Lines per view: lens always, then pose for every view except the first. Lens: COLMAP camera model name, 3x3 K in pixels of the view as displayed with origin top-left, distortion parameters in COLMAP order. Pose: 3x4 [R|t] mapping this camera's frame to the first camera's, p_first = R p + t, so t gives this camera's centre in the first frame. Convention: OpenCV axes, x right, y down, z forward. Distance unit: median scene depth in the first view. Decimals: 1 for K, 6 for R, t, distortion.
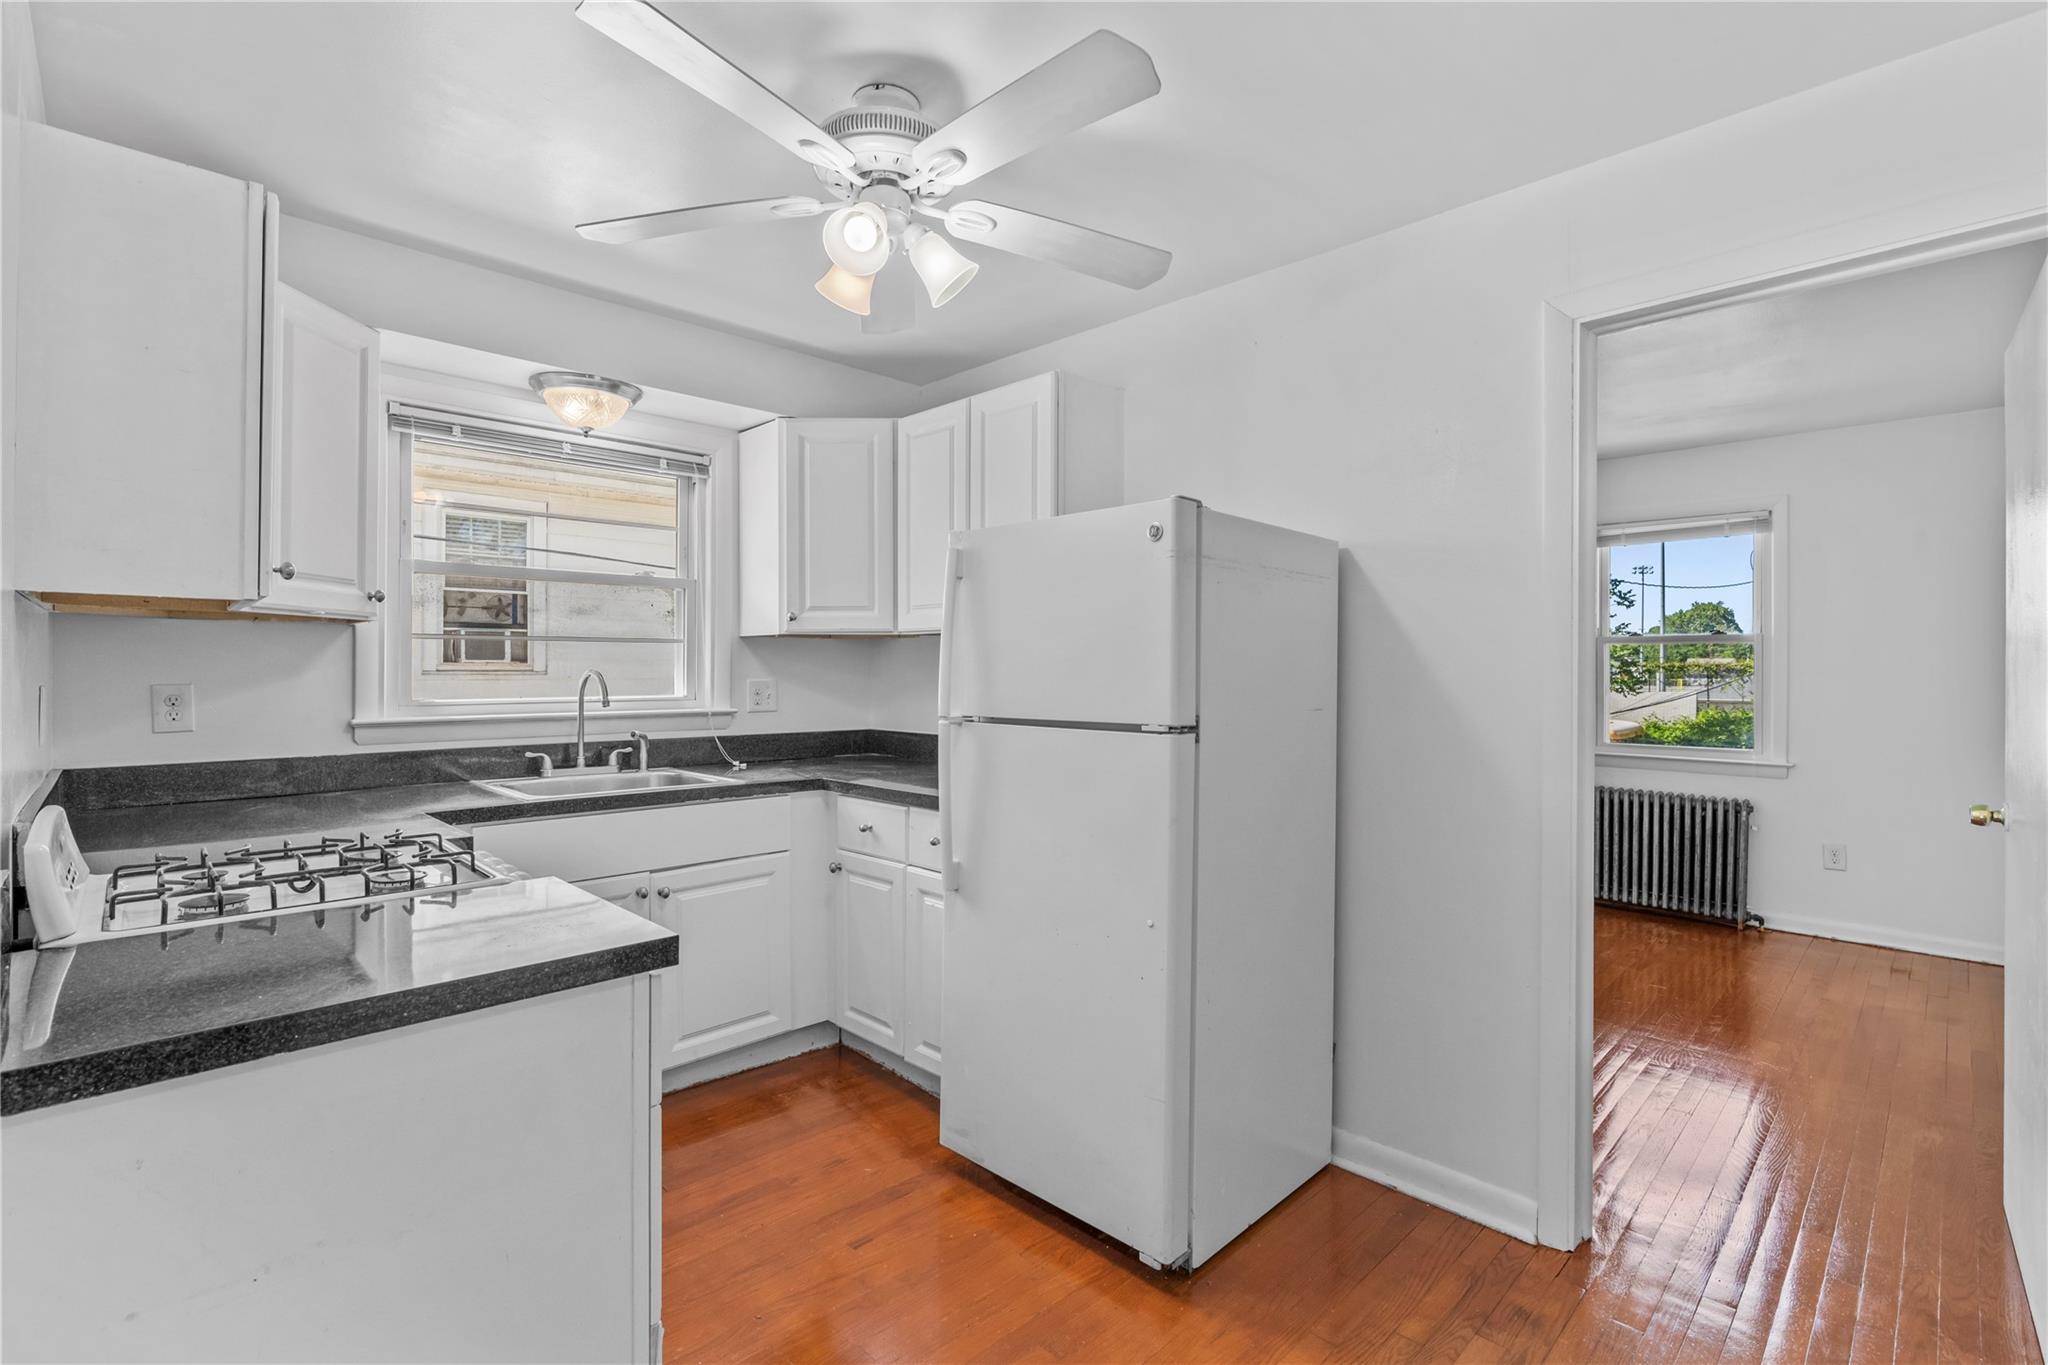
lens RADIAL K [[939.6, 0, 1015.6], [0, 939.6, 678.0], [0, 0, 1]] dist [0.001605, 0.000299]
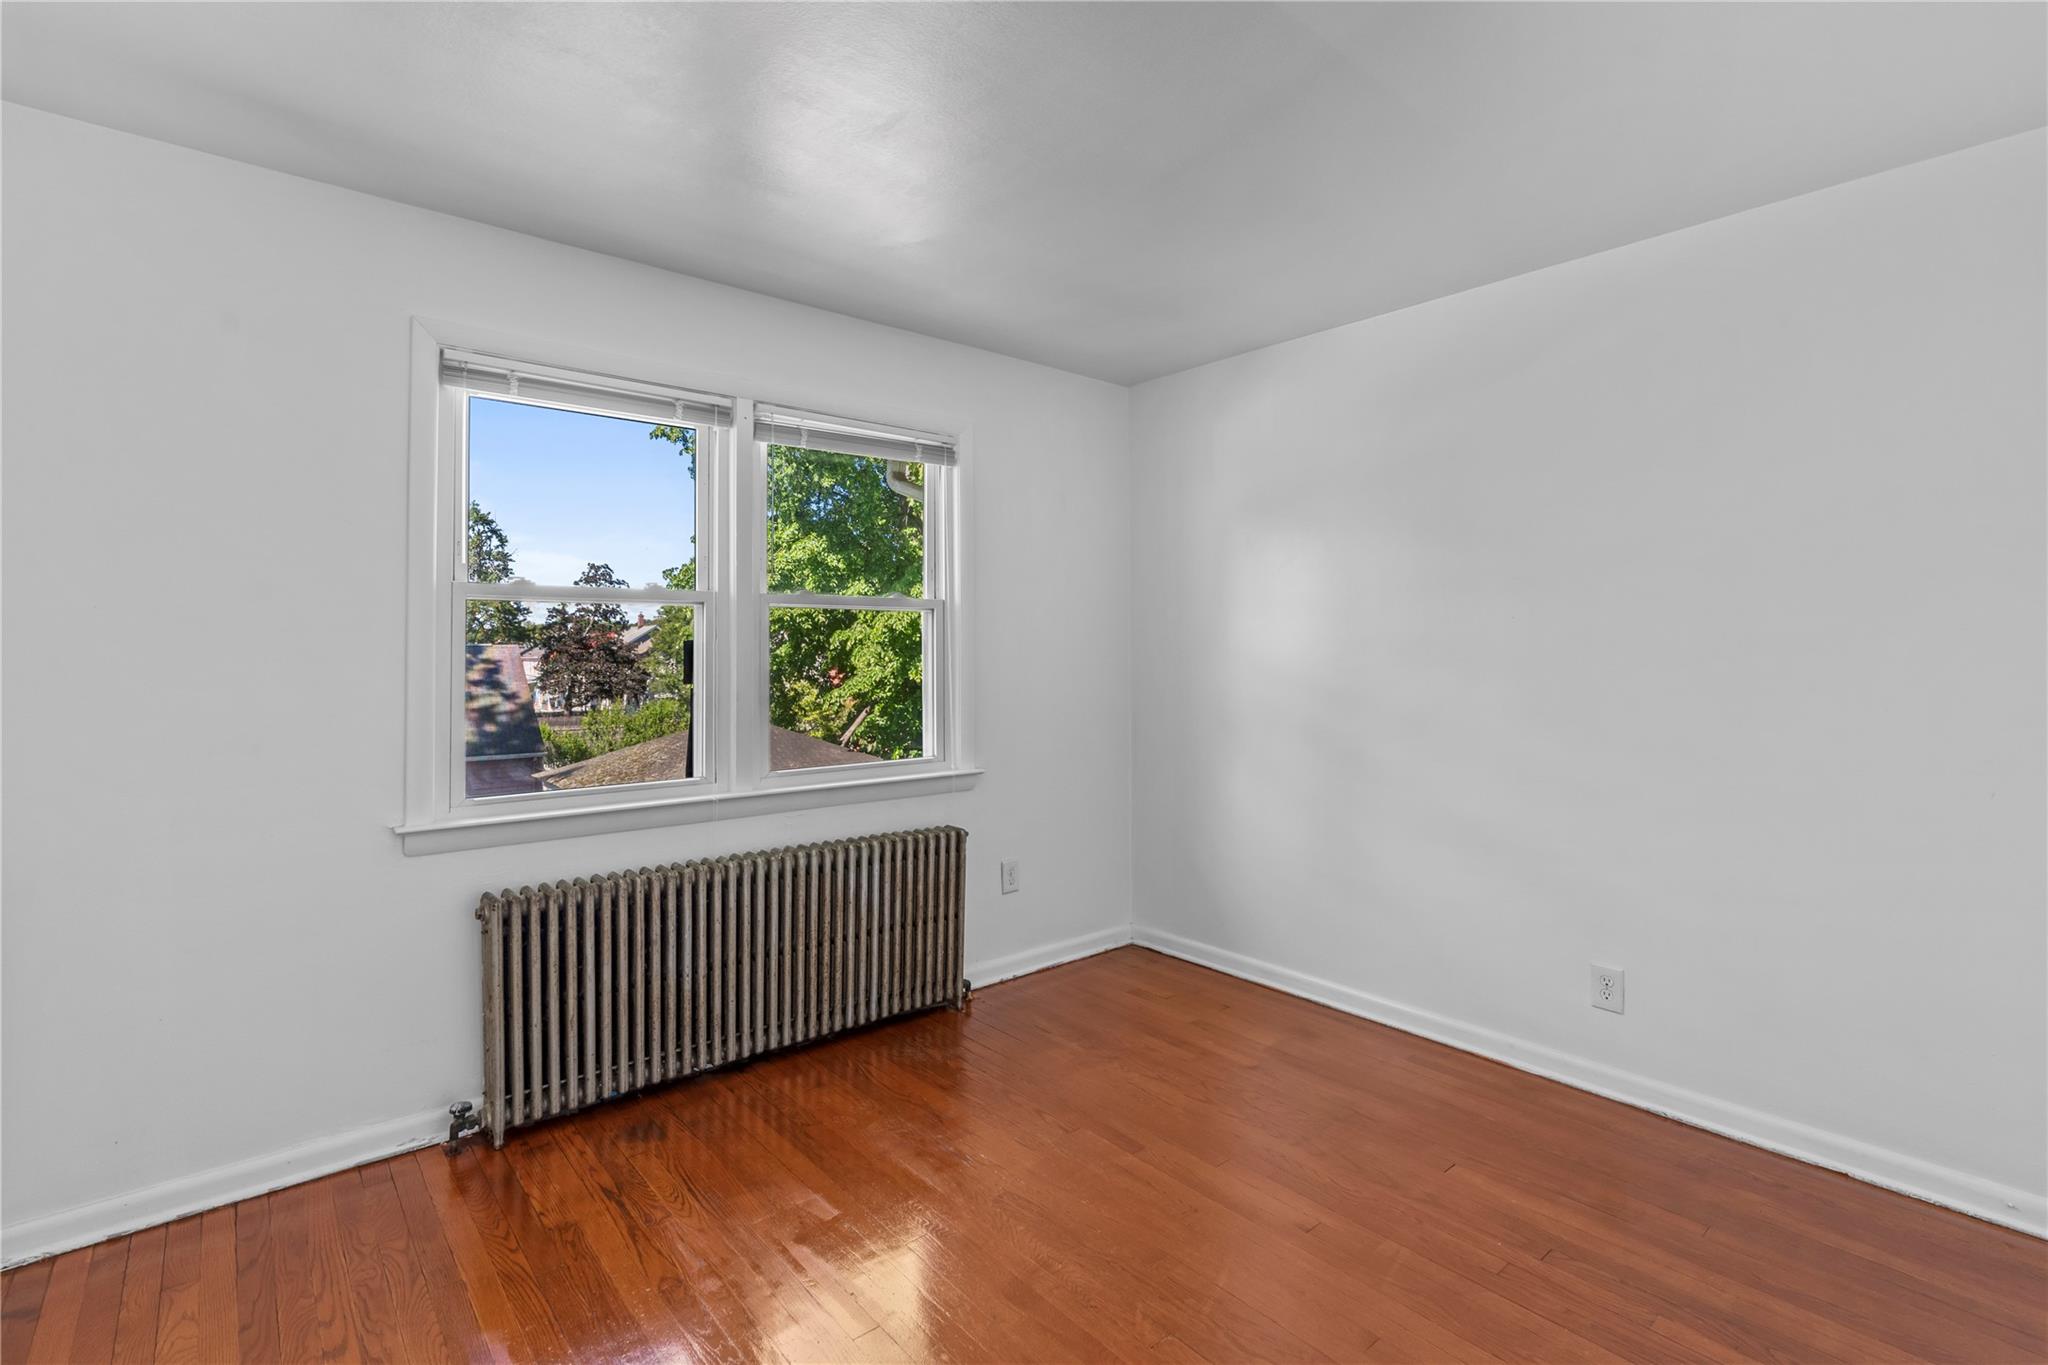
lens RADIAL K [[941.3, 0, 1025.2], [0, 941.3, 673.3], [0, 0, 1]] dist [-0.003290, 0.000198]
pose [[0.062493, -0.005974, 0.998028, 0.049886], [0.026495, 0.999640, 0.004324, 0.008253], [-0.997694, 0.026173, 0.062628, 0.874508]]
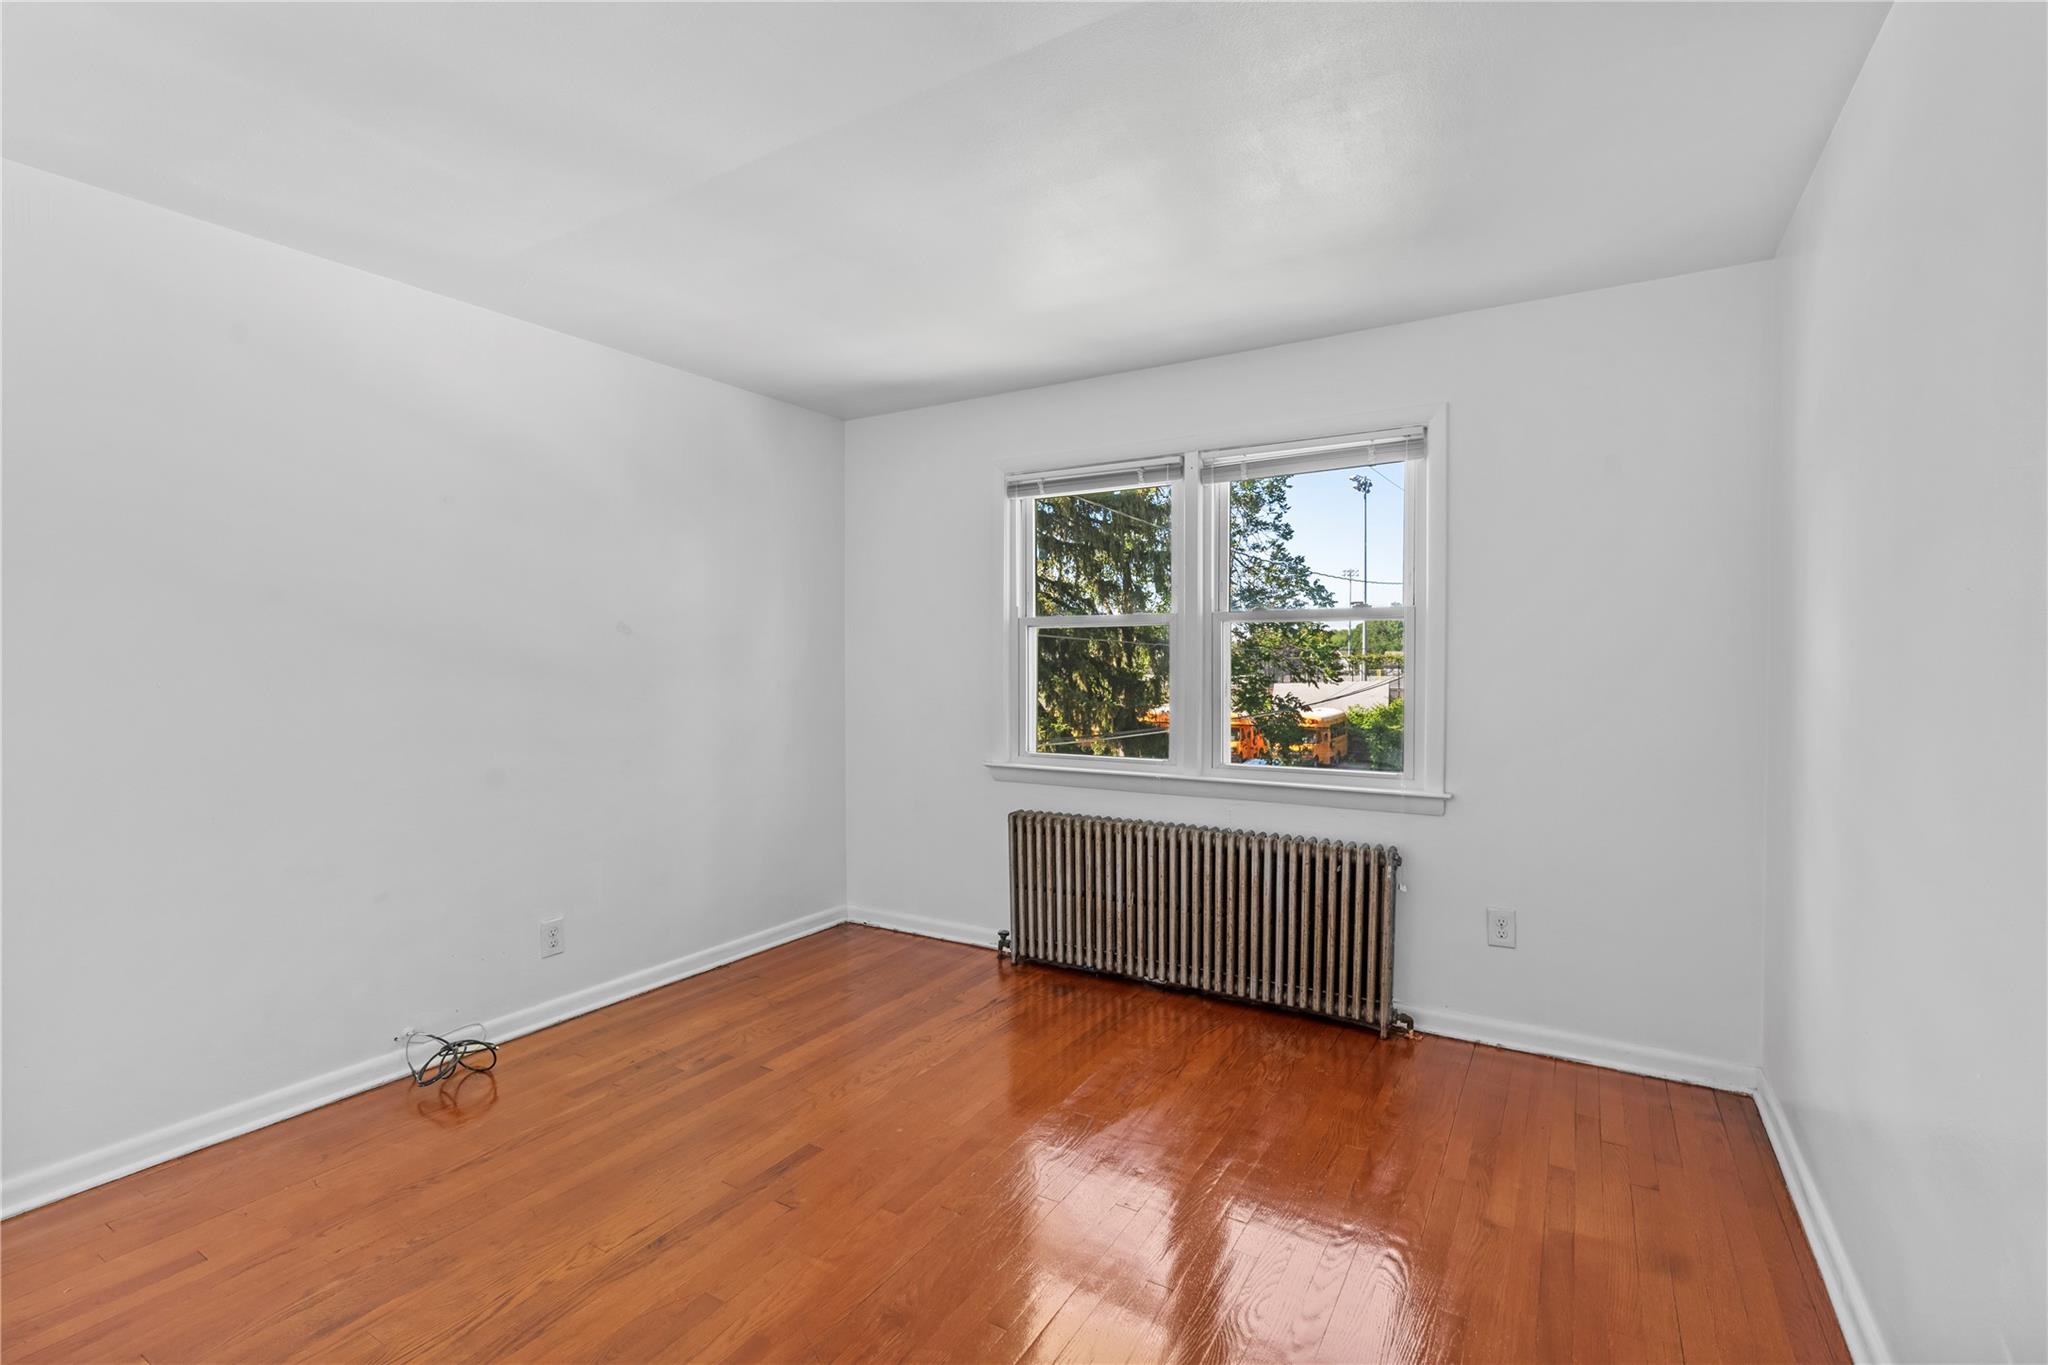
lens RADIAL K [[967.9, 0, 974.1], [0, 967.9, 691.8], [0, 0, 1]] dist [-0.001008, -0.000090]
pose [[0.974136, -0.014736, 0.225482, 0.313813], [0.008464, 0.999551, 0.028759, -0.007555], [-0.225804, -0.026107, 0.973823, 0.374594]]
